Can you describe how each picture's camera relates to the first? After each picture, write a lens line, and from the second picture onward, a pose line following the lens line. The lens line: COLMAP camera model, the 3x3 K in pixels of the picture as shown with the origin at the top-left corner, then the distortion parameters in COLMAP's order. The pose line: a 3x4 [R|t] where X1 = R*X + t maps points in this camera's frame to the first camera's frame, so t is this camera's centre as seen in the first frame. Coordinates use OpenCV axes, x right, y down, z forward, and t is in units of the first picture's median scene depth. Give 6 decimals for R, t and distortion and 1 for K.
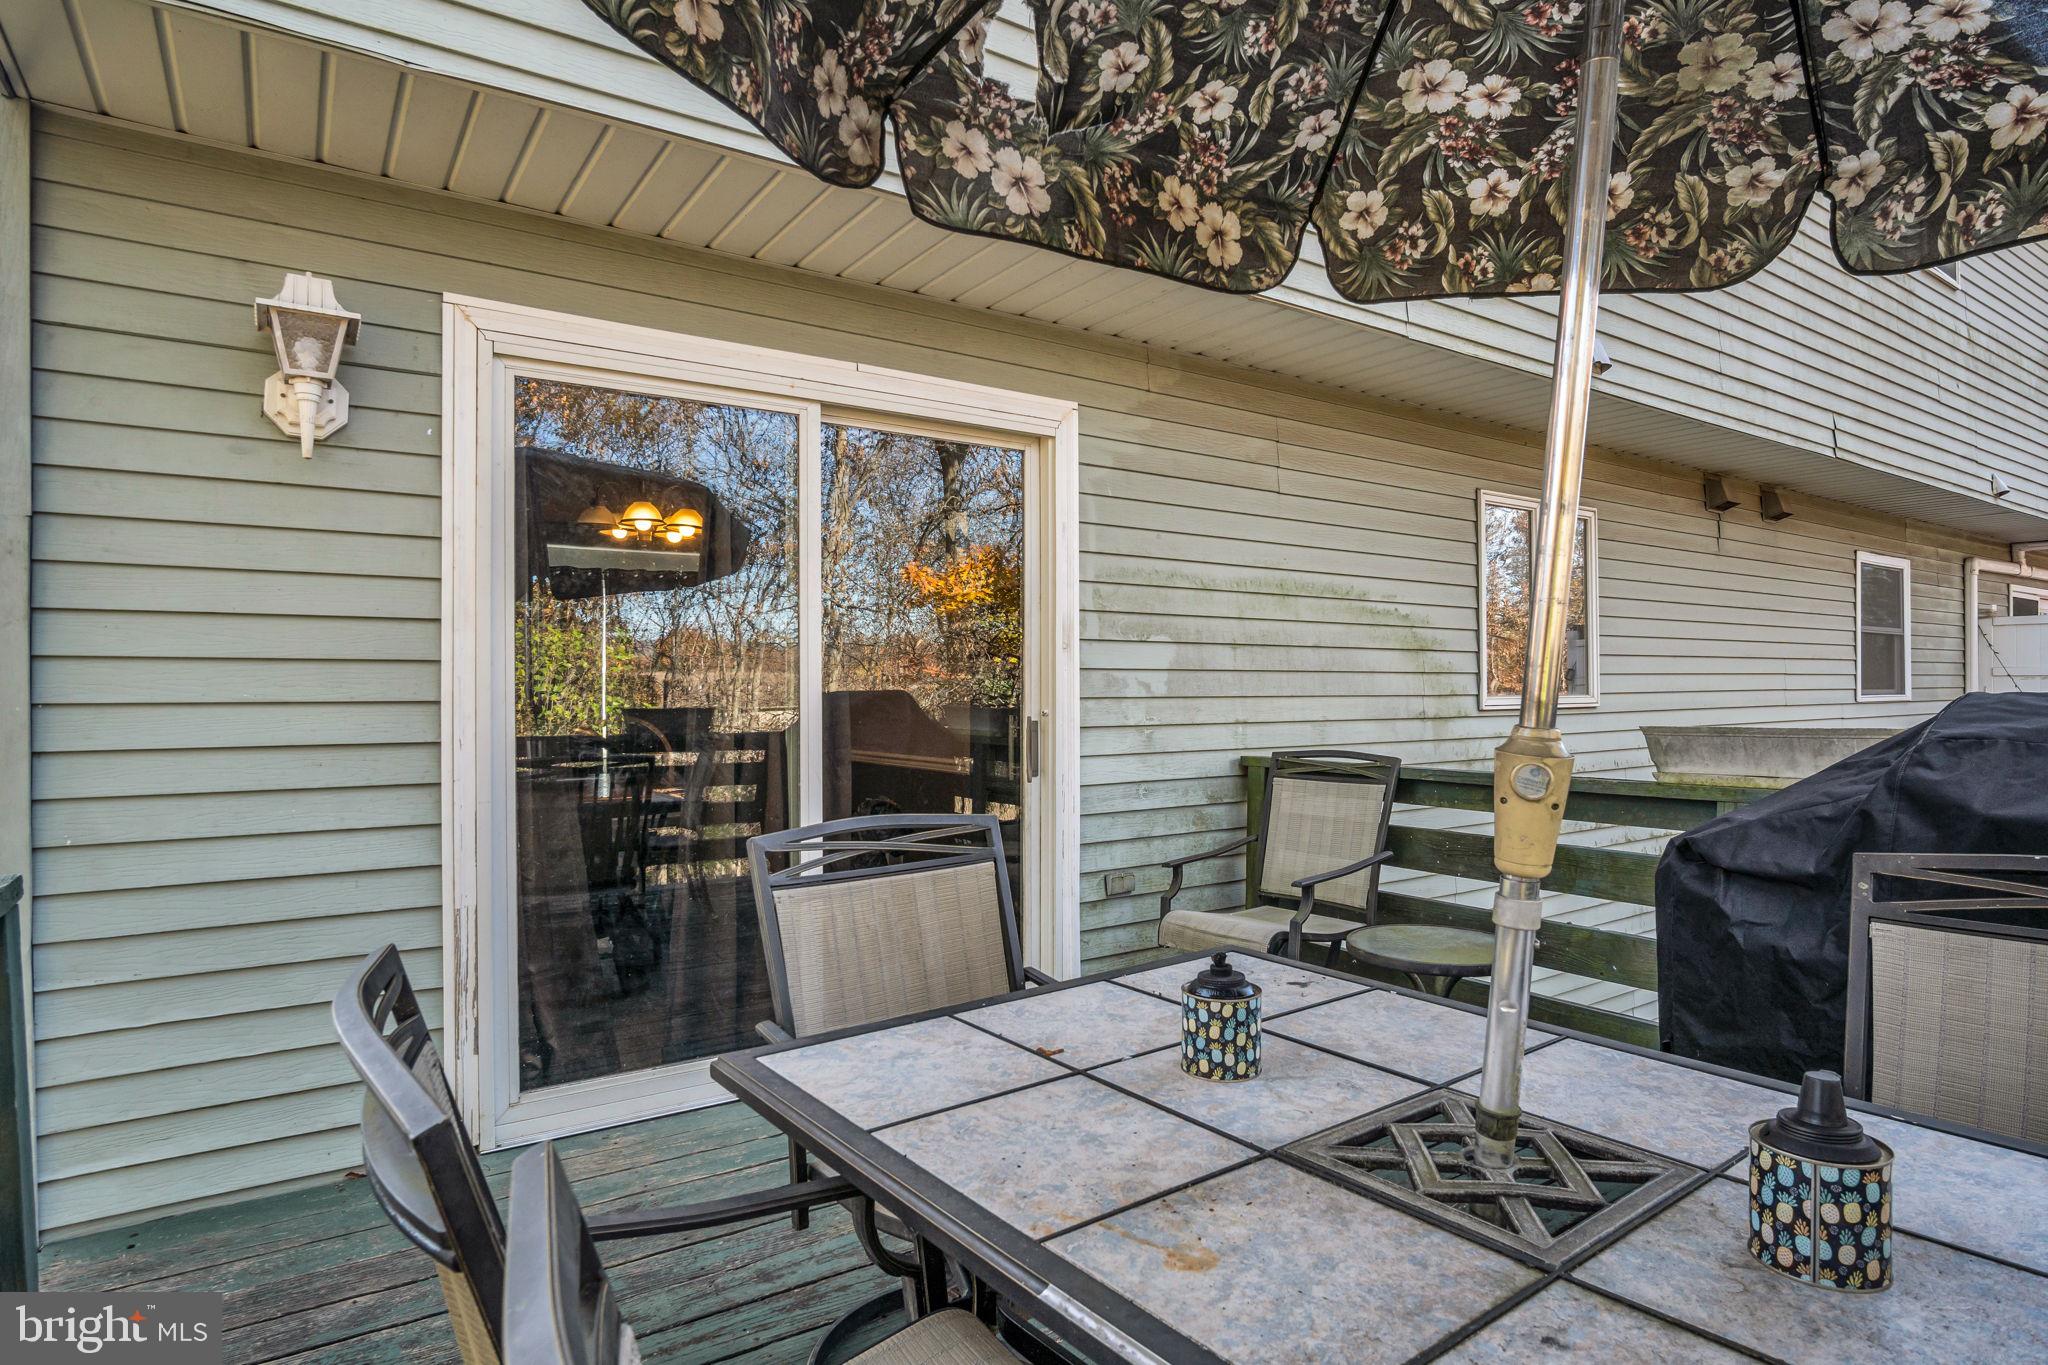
lens RADIAL K [[1106.7, 0, 1029.8], [0, 1106.7, 695.2], [0, 0, 1]] dist [0.019827, -0.000564]
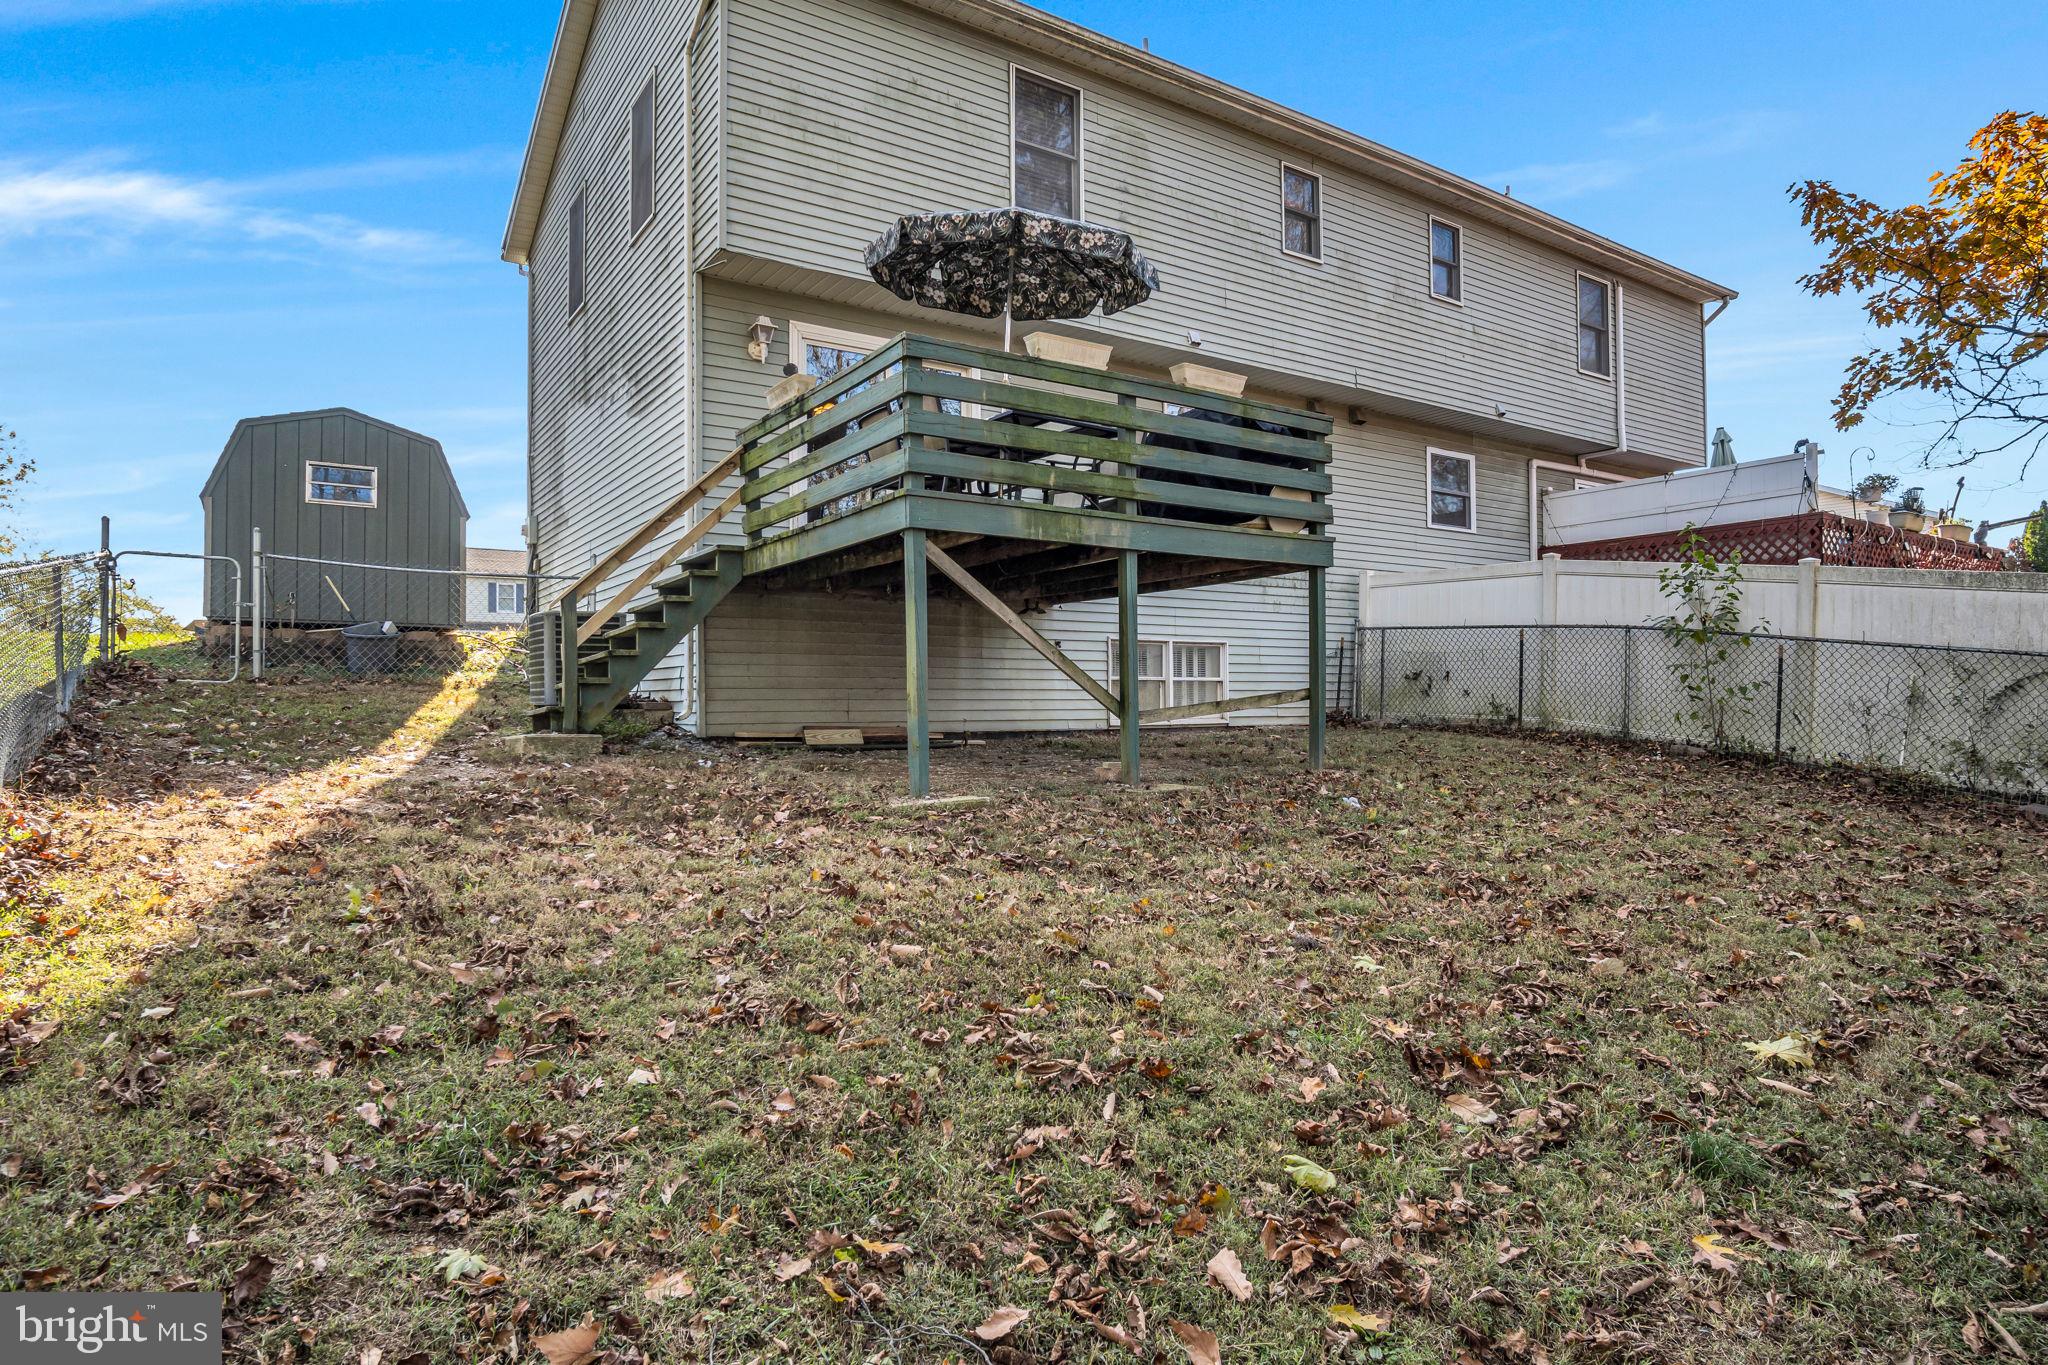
lens RADIAL K [[1106.7, 0, 1018.1], [0, 1106.7, 676.7], [0, 0, 1]] dist [0.019827, -0.000564]
pose [[0.999775, -0.005991, -0.020354, 0.403774], [0.005494, 0.999688, -0.024384, 1.263933], [0.020493, 0.024267, 0.999495, -3.637547]]
